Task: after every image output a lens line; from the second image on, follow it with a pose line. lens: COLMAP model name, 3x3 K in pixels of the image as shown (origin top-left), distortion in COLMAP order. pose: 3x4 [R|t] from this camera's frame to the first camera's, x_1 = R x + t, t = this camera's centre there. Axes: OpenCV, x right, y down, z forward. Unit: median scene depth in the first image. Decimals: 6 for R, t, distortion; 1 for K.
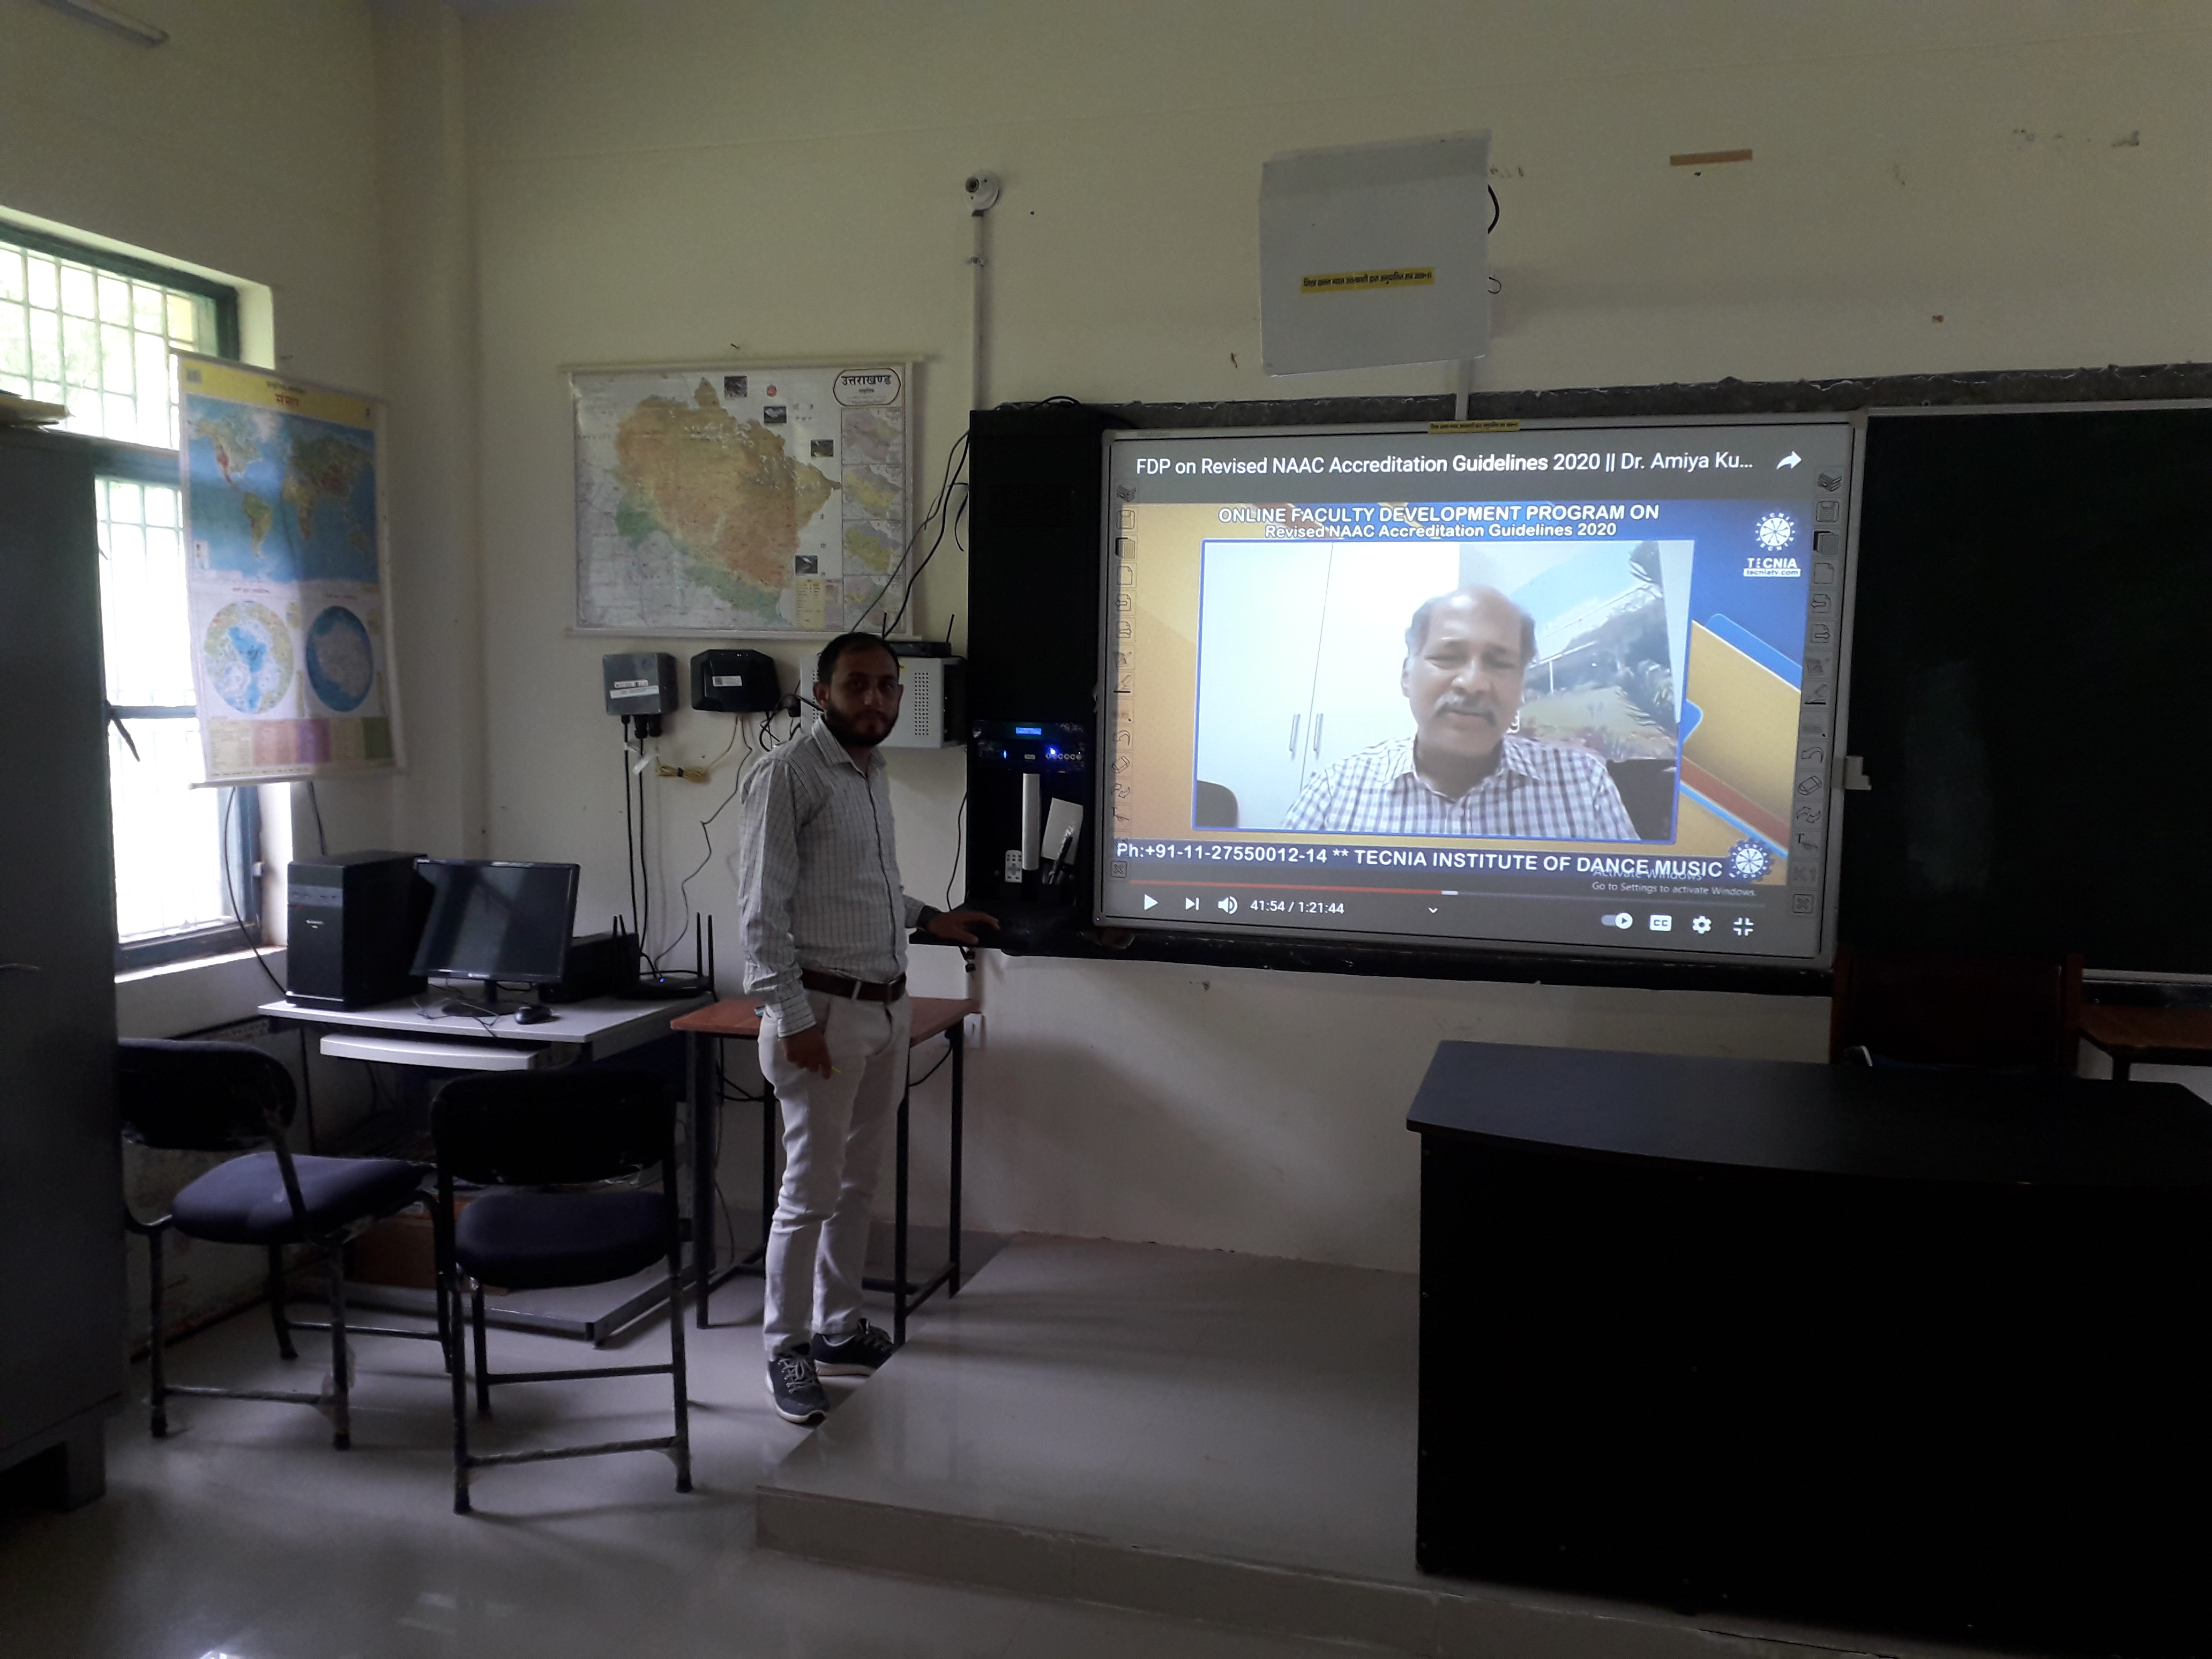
lens RADIAL K [[1737.2, 0, 1073.1], [0, 1737.2, 865.8], [0, 0, 1]] dist [0.079029, -0.112722]
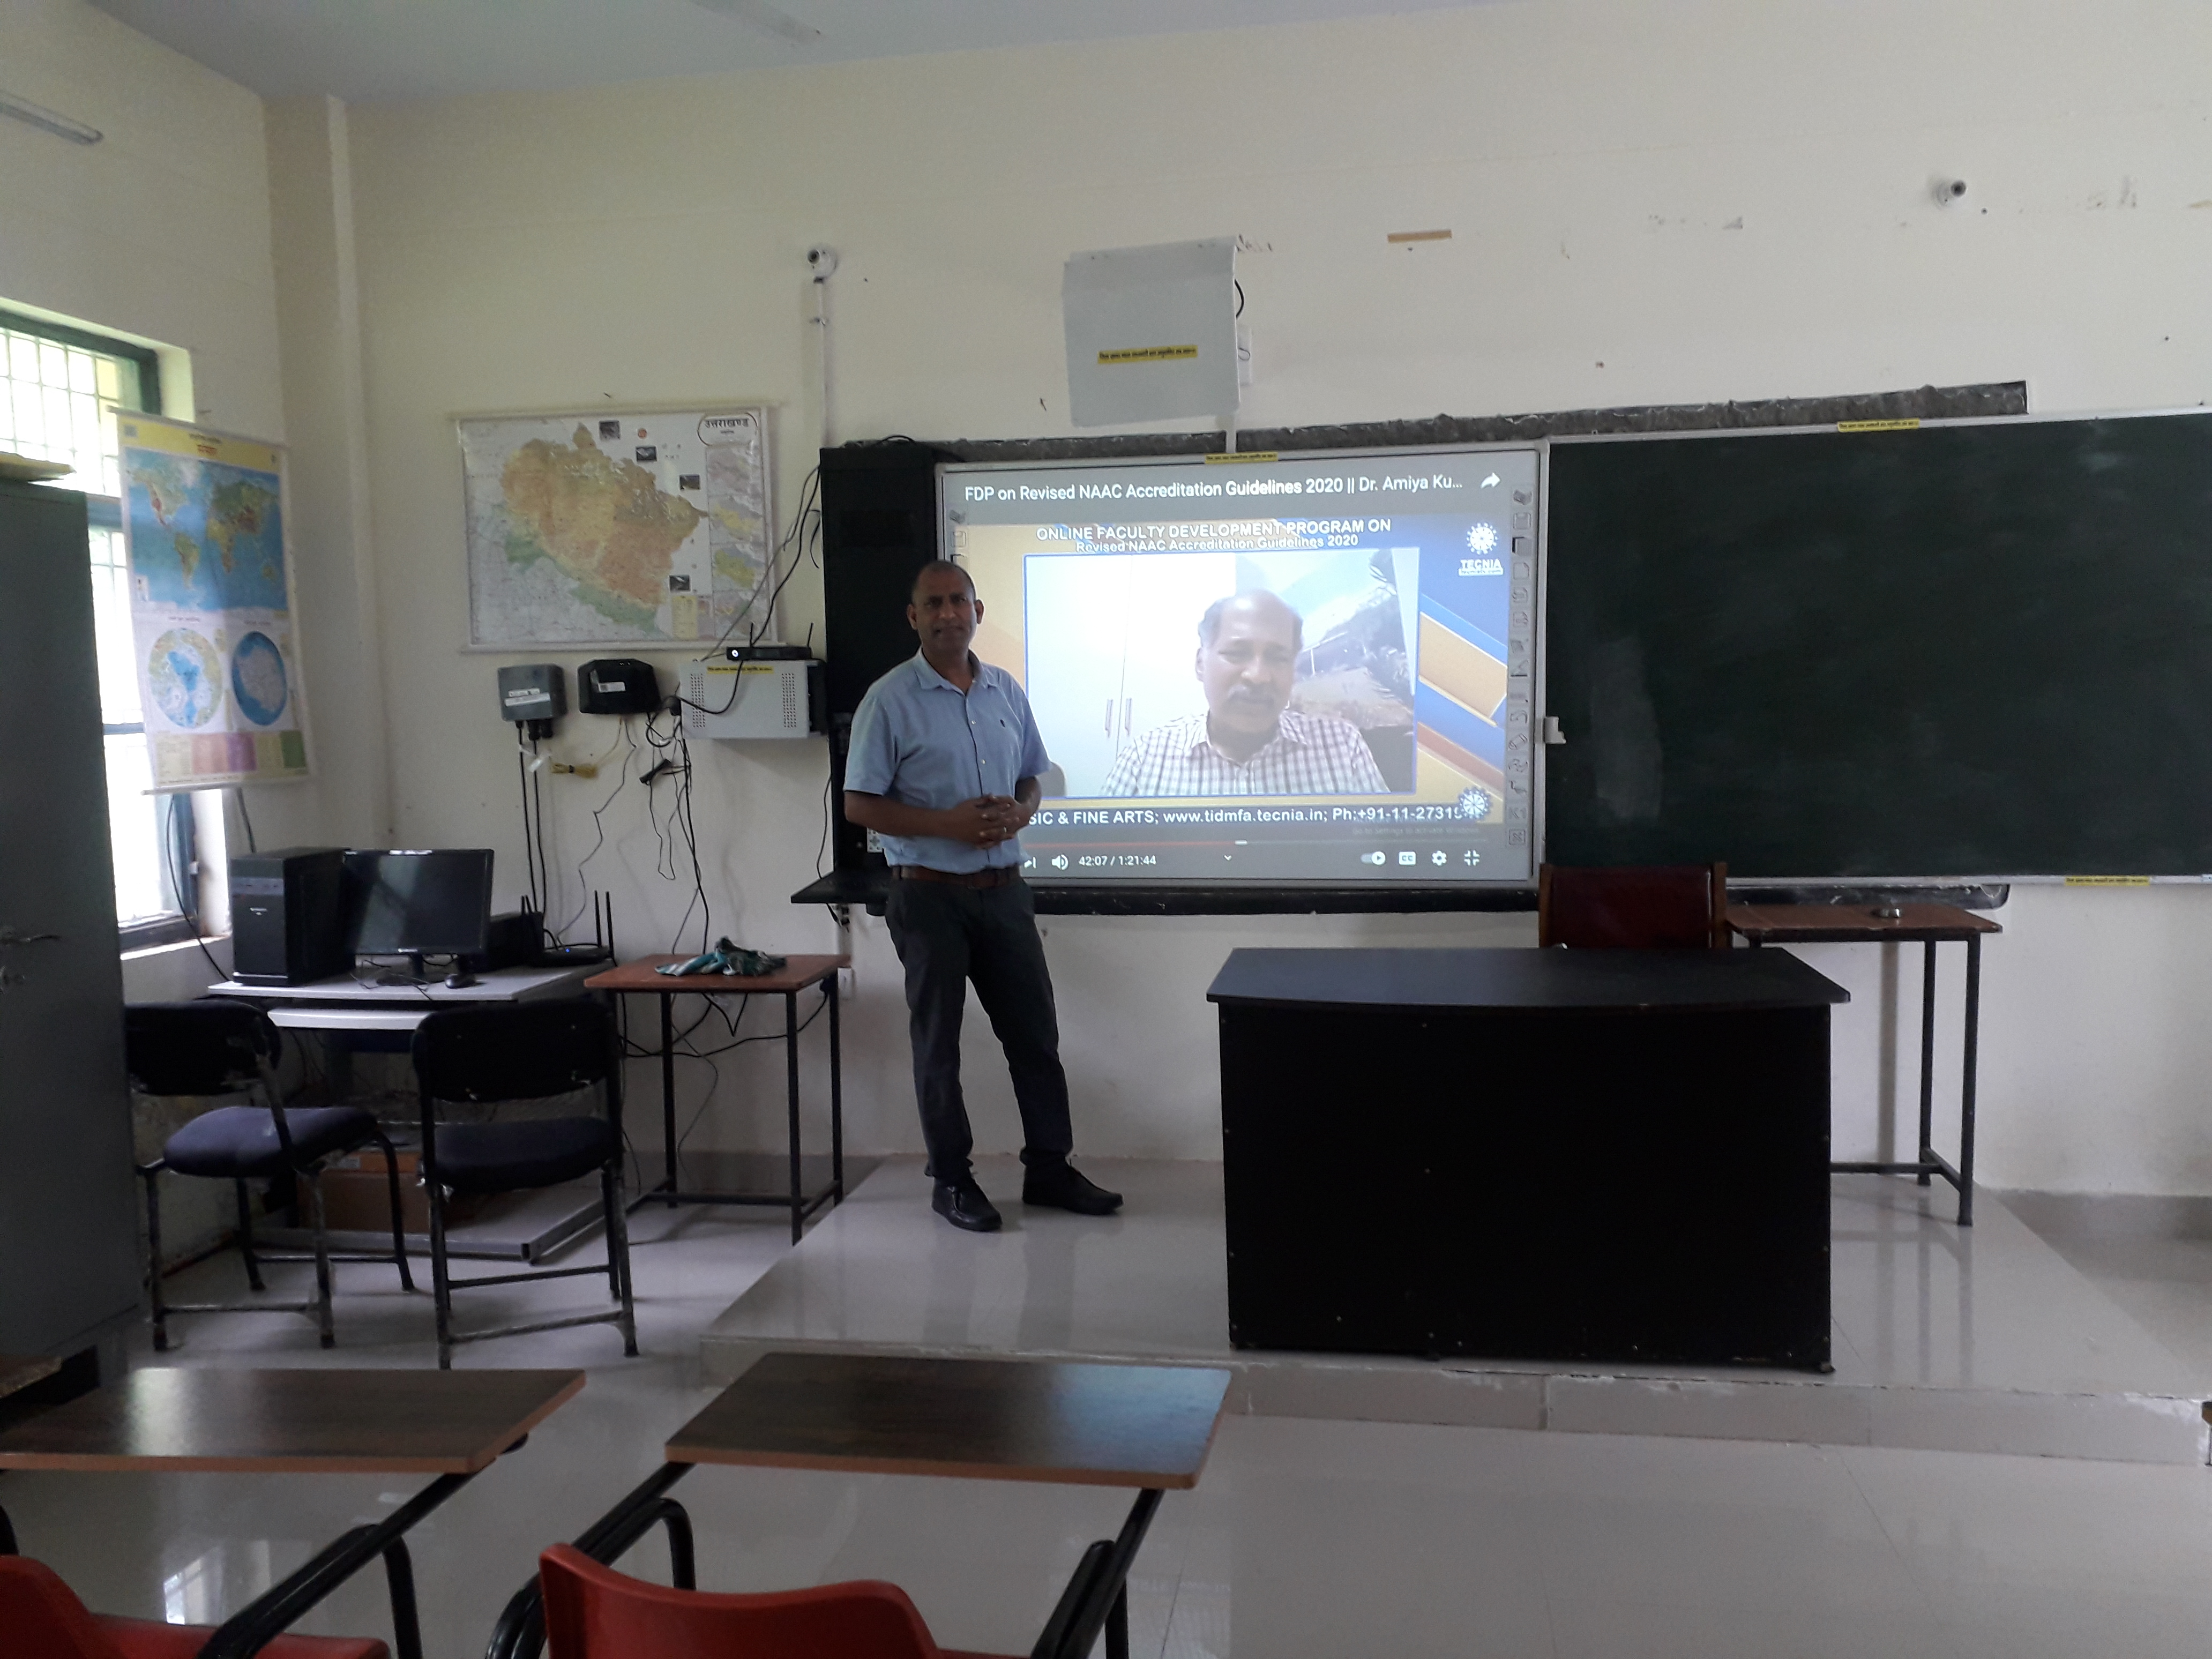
lens RADIAL K [[1737.2, 0, 1073.1], [0, 1737.2, 865.8], [0, 0, 1]] dist [0.079029, -0.112722]
pose [[0.993199, -0.043200, 0.108118, -0.029862], [0.043896, 0.999028, -0.004061, 0.031213], [-0.107838, 0.008780, 0.994130, -0.182473]]
